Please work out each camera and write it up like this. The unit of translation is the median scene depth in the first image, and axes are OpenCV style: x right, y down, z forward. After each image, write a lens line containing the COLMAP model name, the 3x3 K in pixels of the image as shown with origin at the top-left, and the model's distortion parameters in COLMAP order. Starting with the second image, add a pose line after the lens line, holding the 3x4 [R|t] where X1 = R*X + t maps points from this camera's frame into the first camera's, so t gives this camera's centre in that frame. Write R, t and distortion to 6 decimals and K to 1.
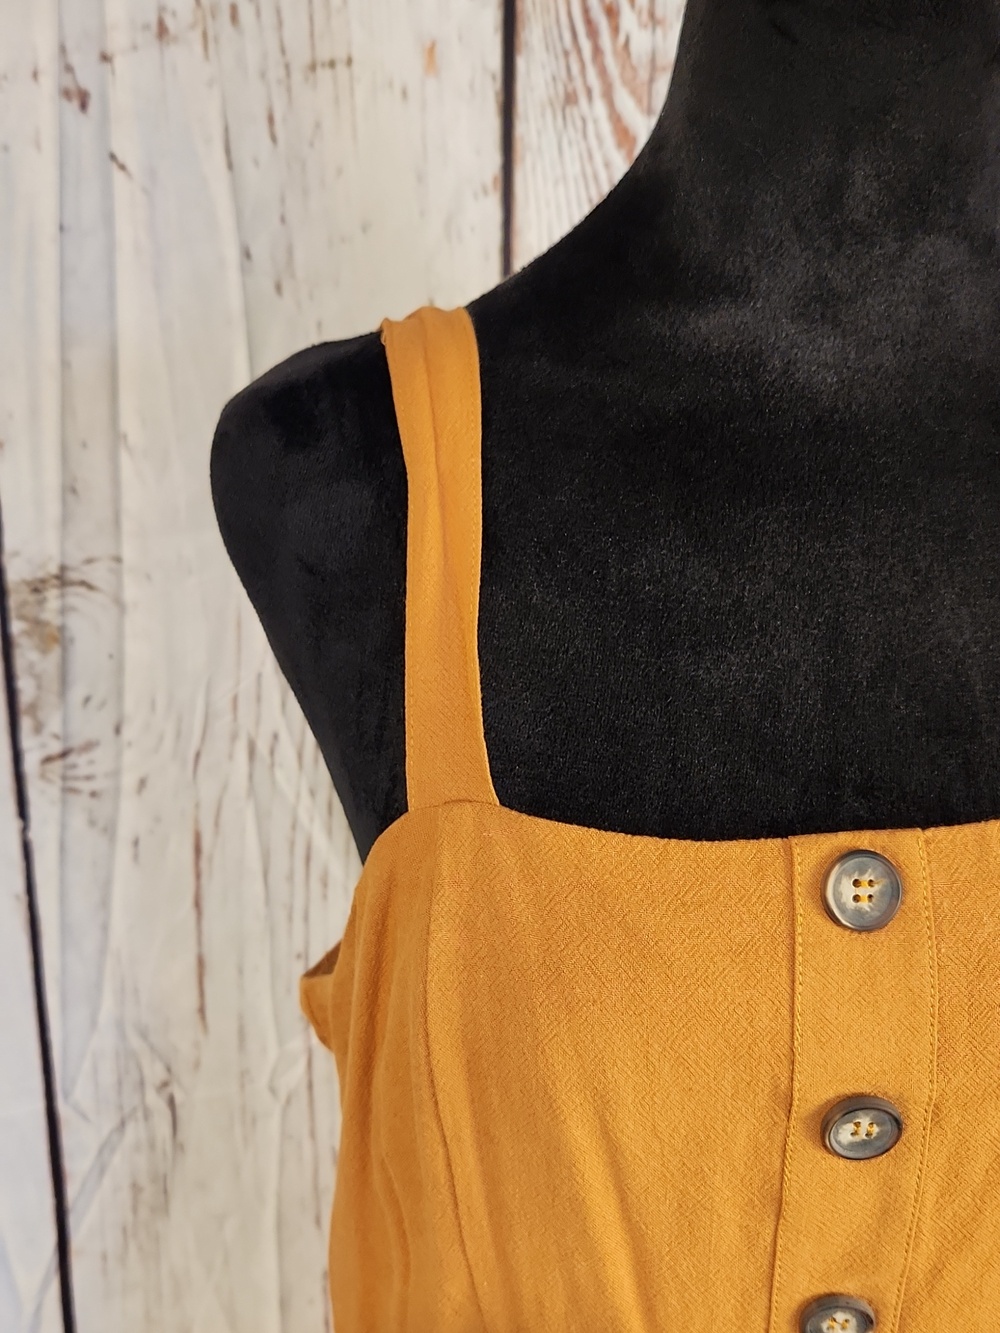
lens RADIAL K [[883.4, 0, 500.0], [0, 883.4, 666.5], [0, 0, 1]] dist [0.009875, 0.000295]
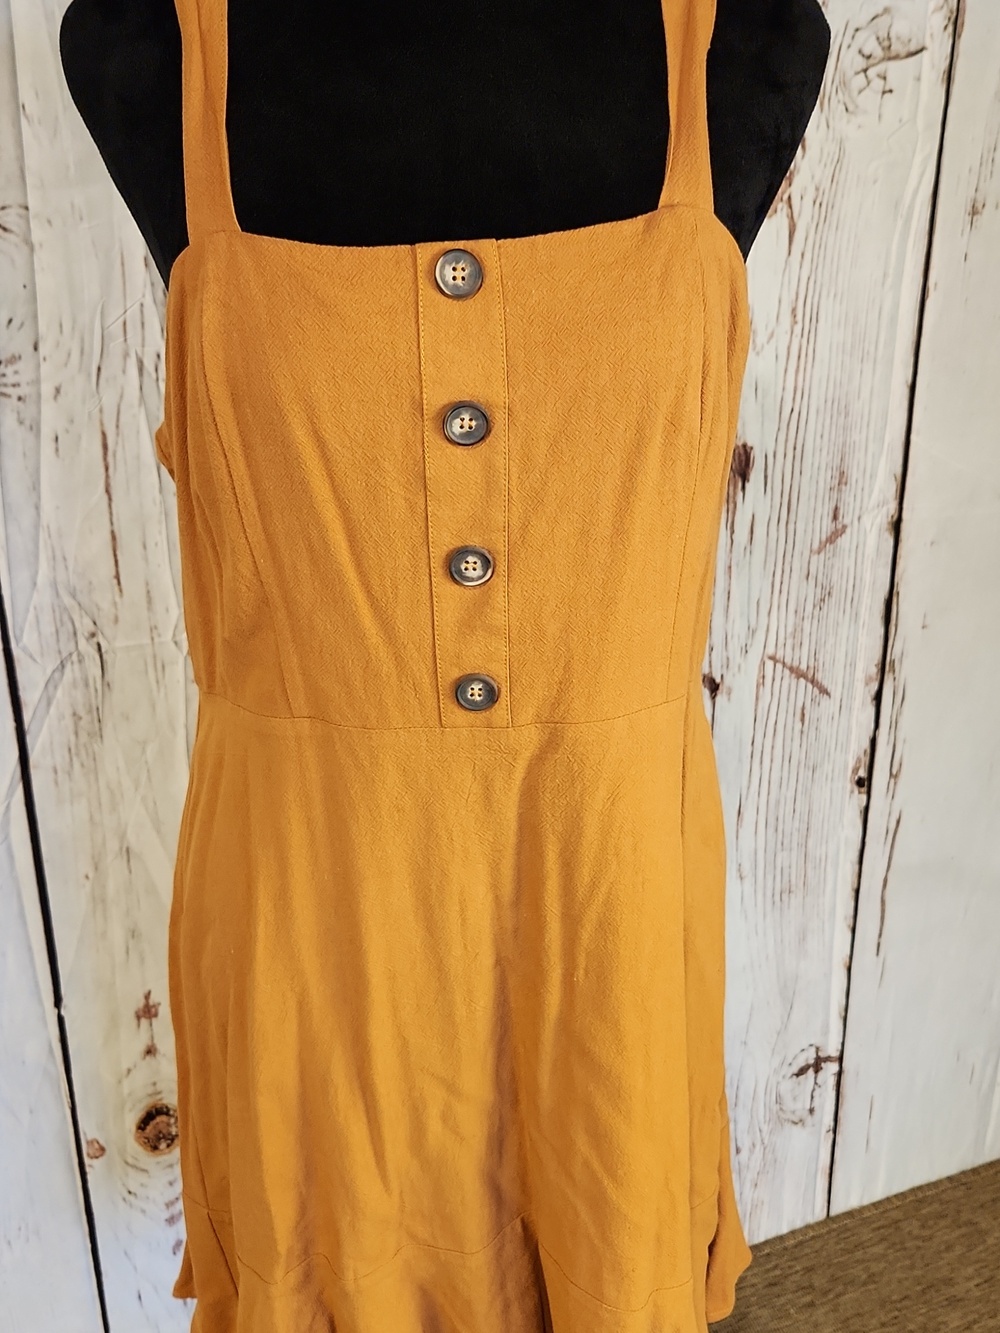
lens RADIAL K [[893.9, 0, 495.5], [0, 893.9, 619.5], [0, 0, 1]] dist [0.045234, -0.031251]
pose [[0.999473, -0.029674, 0.013143, 0.411884], [0.028797, 0.997630, 0.062495, 0.754725], [-0.014966, -0.062084, 0.997959, -0.700998]]
